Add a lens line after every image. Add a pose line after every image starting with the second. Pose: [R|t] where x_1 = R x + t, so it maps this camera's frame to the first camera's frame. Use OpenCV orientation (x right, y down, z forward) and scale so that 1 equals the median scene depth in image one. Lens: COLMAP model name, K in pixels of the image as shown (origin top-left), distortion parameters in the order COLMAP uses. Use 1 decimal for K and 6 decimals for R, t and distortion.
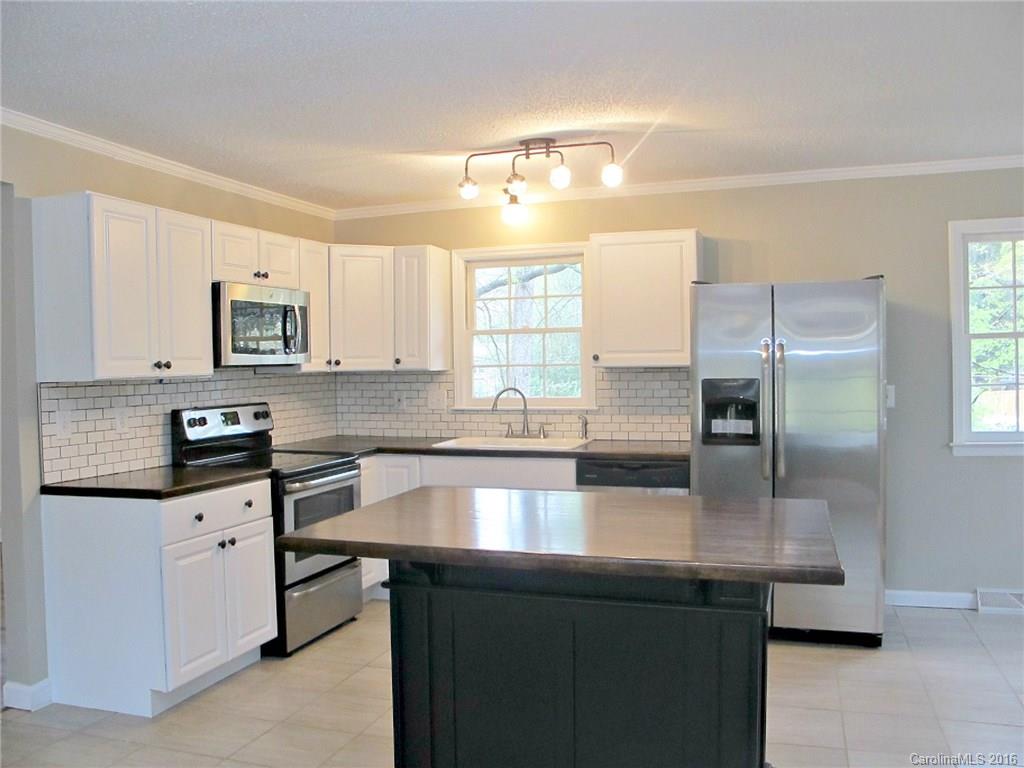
lens RADIAL K [[884.1, 0, 486.7], [0, 884.1, 386.4], [0, 0, 1]] dist [-0.015060, -0.001865]
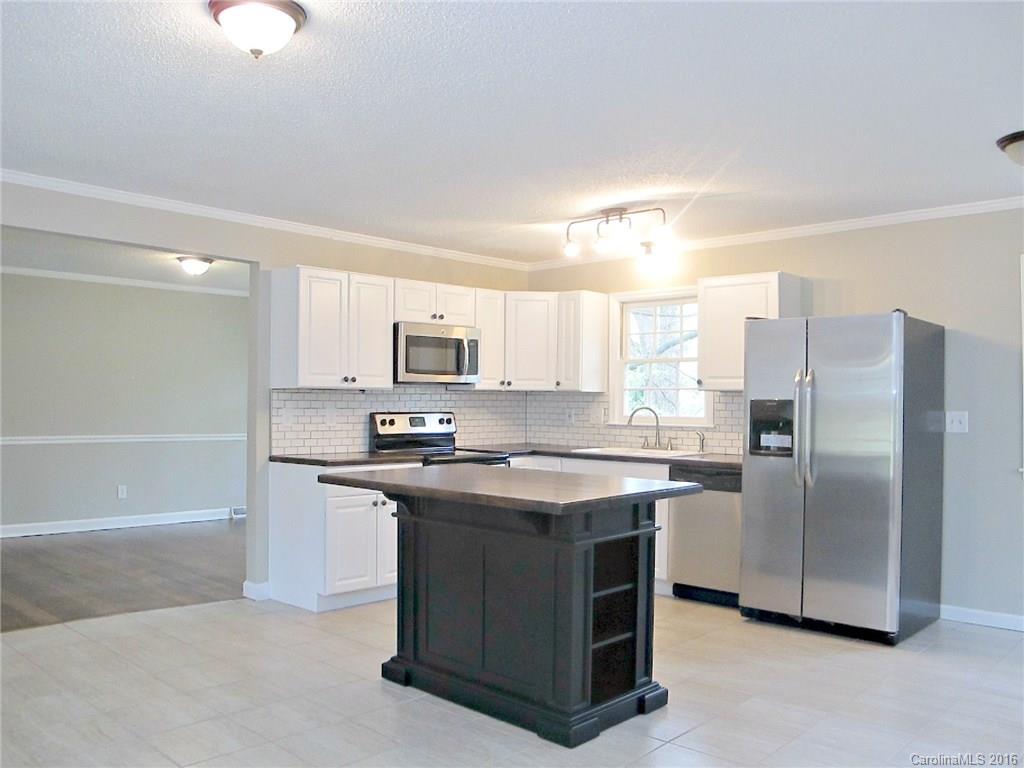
lens RADIAL K [[888.8, 0, 509.0], [0, 888.8, 400.1], [0, 0, 1]] dist [-0.006241, -0.000075]
pose [[0.918472, 0.024204, -0.394745, 0.409737], [-0.033738, 0.999282, -0.017229, 0.023413], [0.394045, 0.029142, 0.918629, -0.222486]]
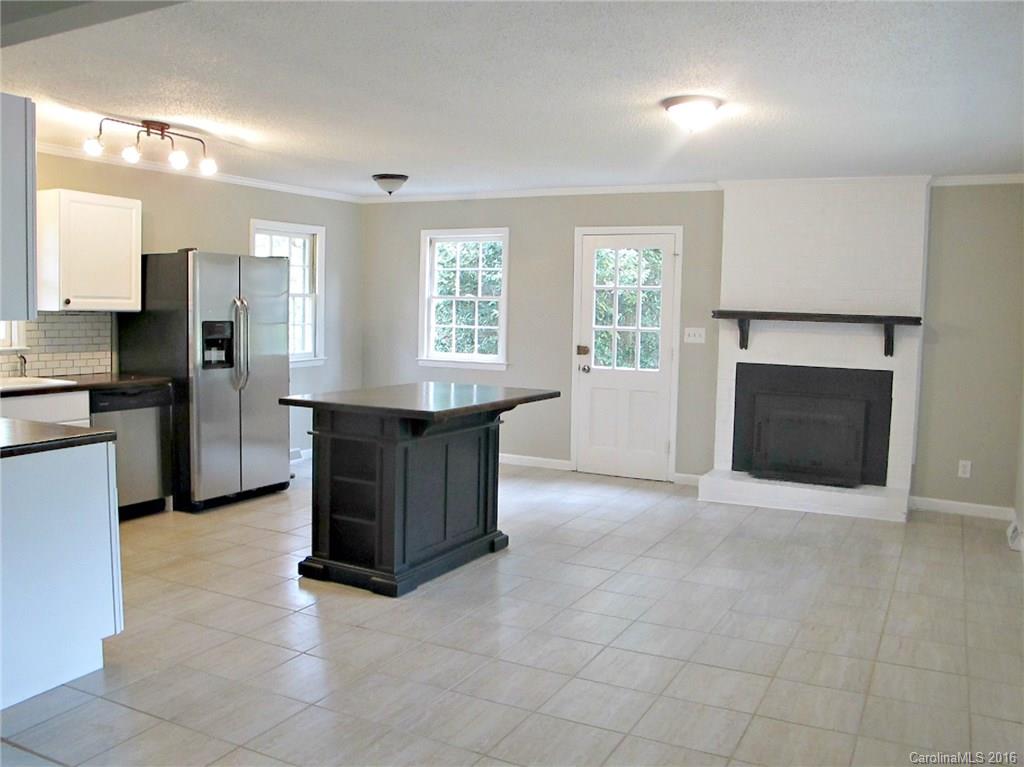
lens RADIAL K [[884.1, 0, 486.7], [0, 884.1, 385.9], [0, 0, 1]] dist [-0.015060, -0.001865]
pose [[0.150214, -0.064512, 0.986546, -1.028465], [0.004185, 0.997901, 0.064617, 0.004431], [-0.988645, -0.005578, 0.150169, 0.349616]]
